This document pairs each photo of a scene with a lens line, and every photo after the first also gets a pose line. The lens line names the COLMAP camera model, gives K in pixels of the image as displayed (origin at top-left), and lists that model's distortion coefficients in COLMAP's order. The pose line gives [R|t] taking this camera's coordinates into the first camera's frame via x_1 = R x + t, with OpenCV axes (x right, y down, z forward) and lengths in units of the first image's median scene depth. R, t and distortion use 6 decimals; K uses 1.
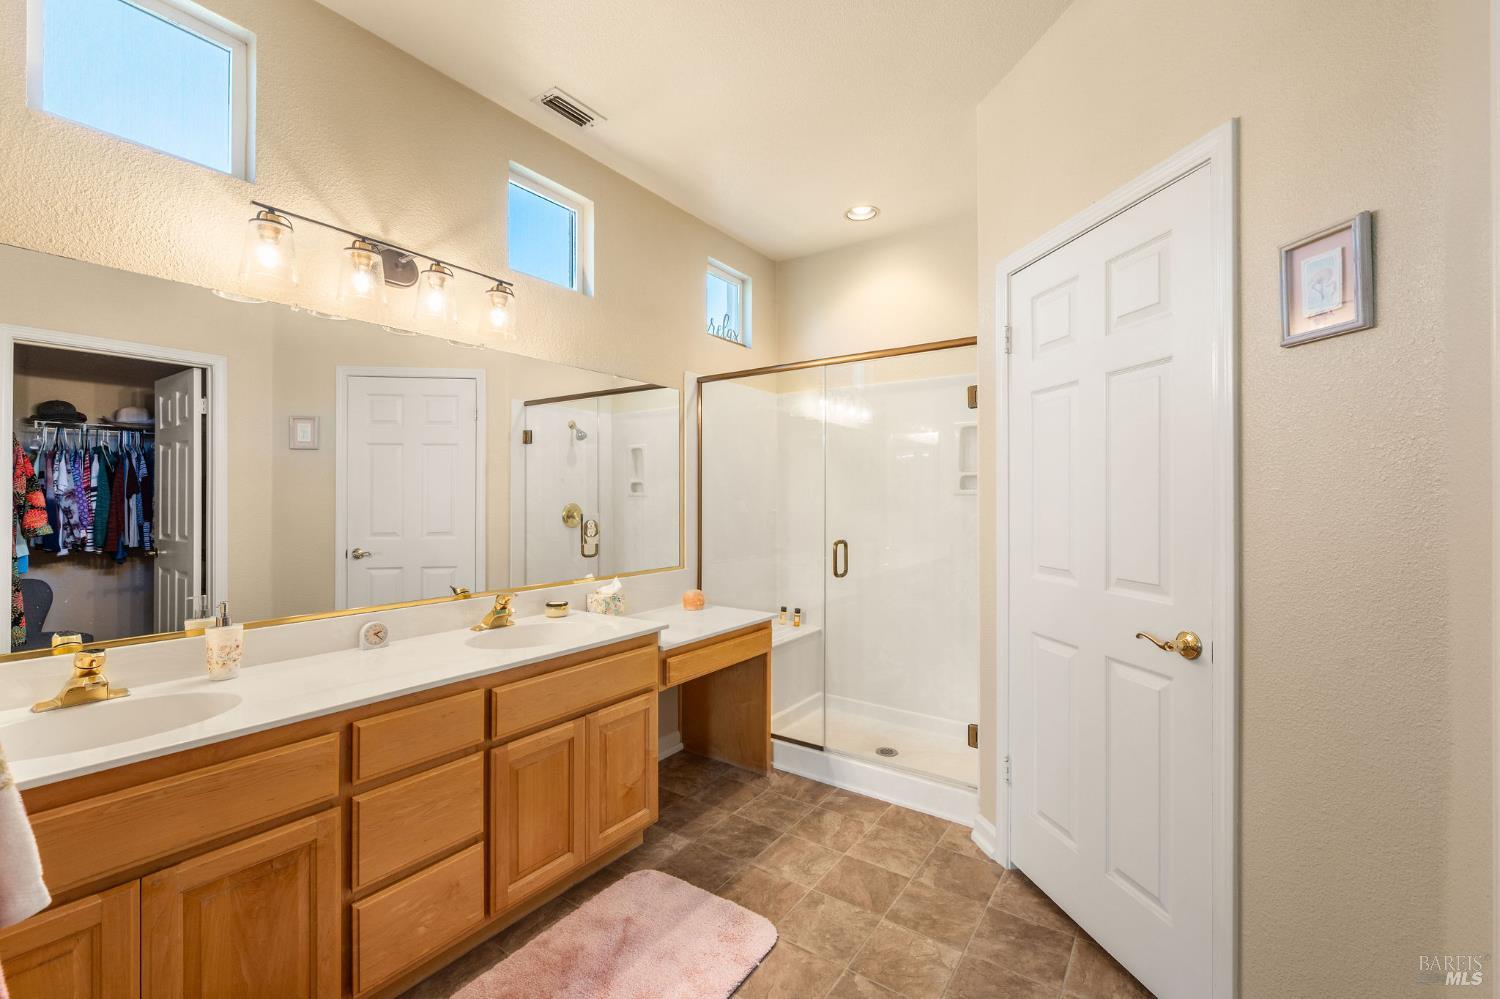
lens RADIAL K [[627.3, 0, 750.0], [0, 627.3, 499.5], [0, 0, 1]] dist [-0.001080, -0.000050]
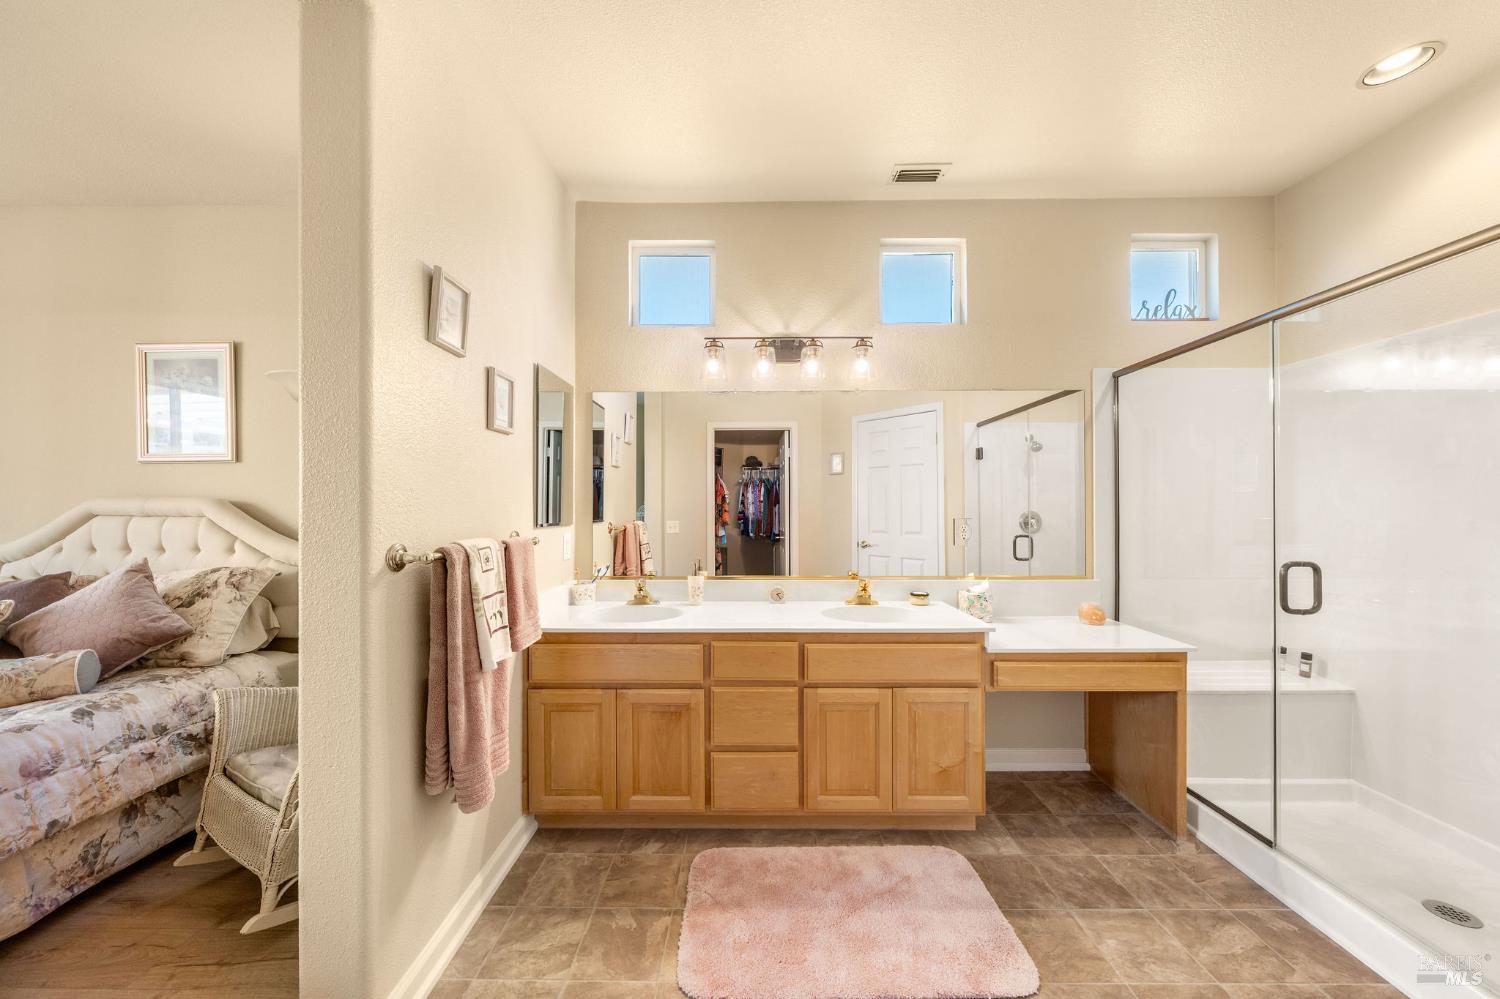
lens RADIAL K [[507.9, 0, 743.7], [0, 507.9, 507.9], [0, 0, 1]] dist [-0.001136, -0.000255]
pose [[0.566385, -0.001541, -0.824139, 0.299832], [0.002151, 0.999998, -0.000392, 0.003193], [0.824138, -0.001551, 0.566387, 0.184365]]
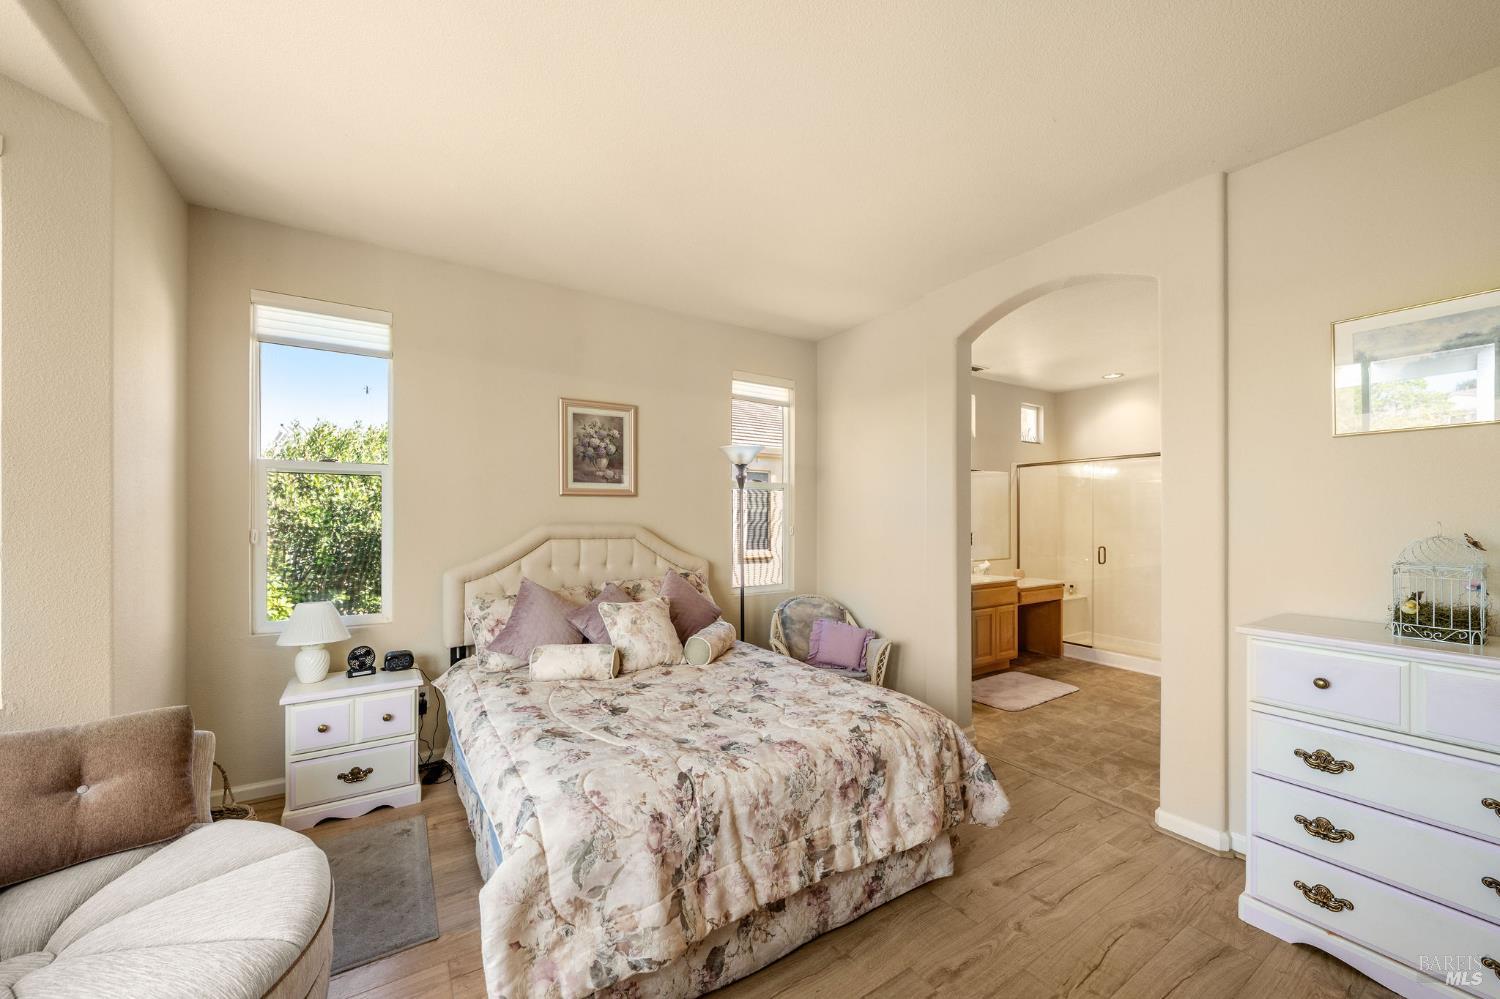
lens RADIAL K [[552.5, 0, 755.8], [0, 552.5, 516.7], [0, 0, 1]] dist [-0.003919, -0.000255]
pose [[0.925373, -0.002318, -0.379050, -0.255750], [0.001481, 0.999996, -0.002500, -0.033240], [0.379054, 0.001752, 0.925373, -1.291946]]
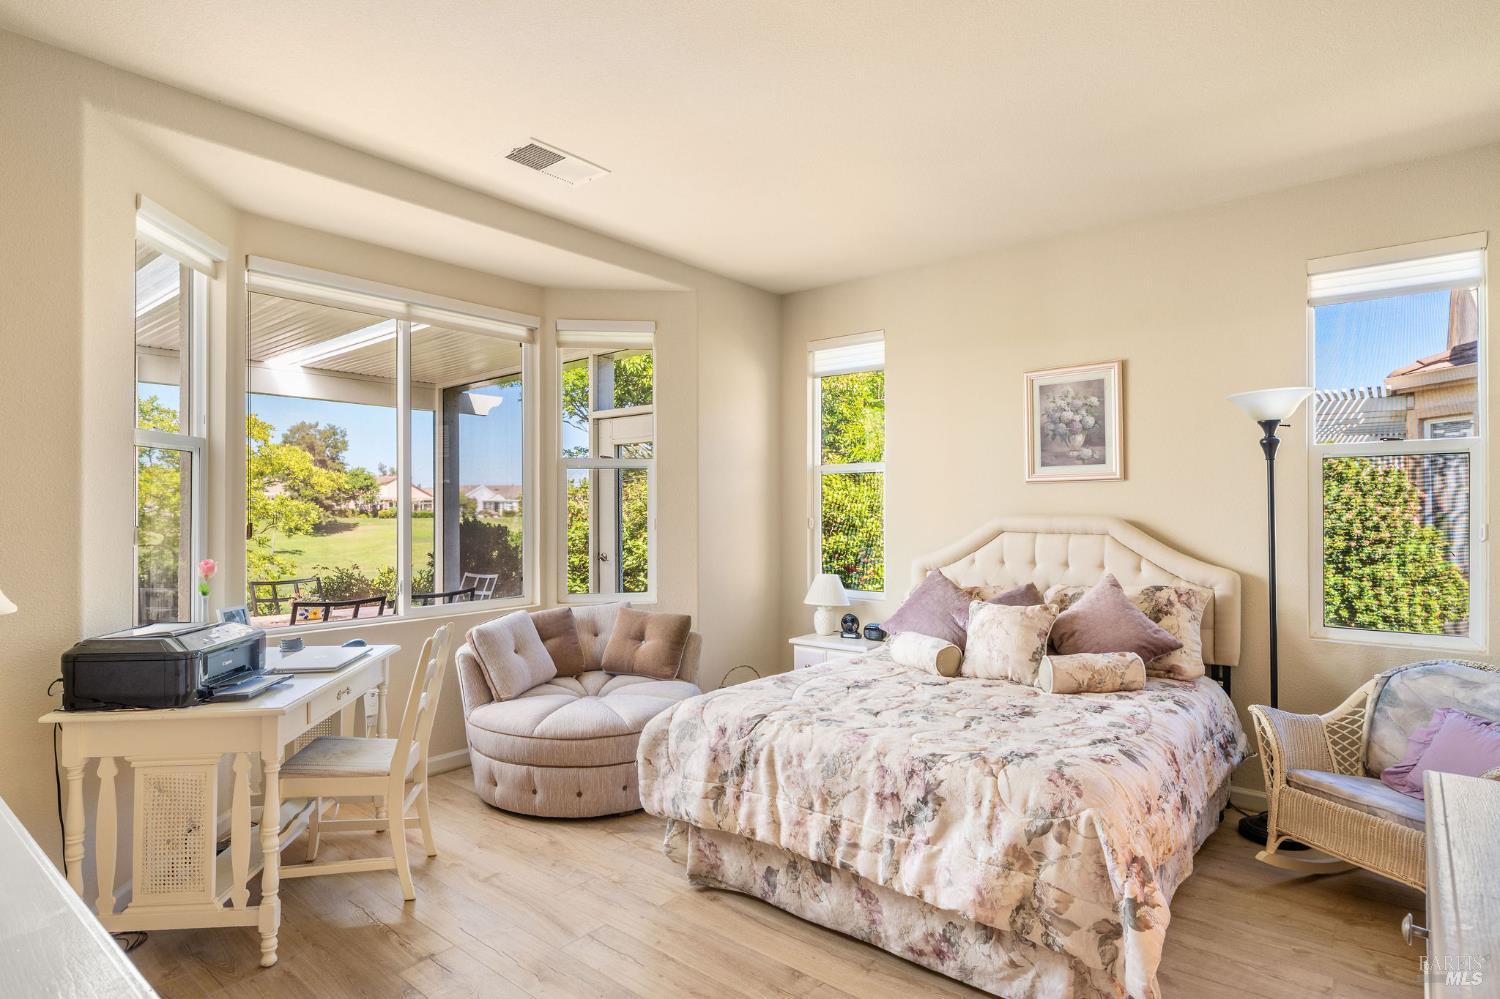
lens RADIAL K [[796.4, 0, 750.0], [0, 796.4, 499.5], [0, 0, 1]] dist [0.005482, -0.000215]
pose [[-0.071107, -0.014512, -0.997363, 0.527791], [0.001419, 0.999892, -0.014650, -0.029506], [0.997468, -0.002457, -0.071079, -0.697762]]
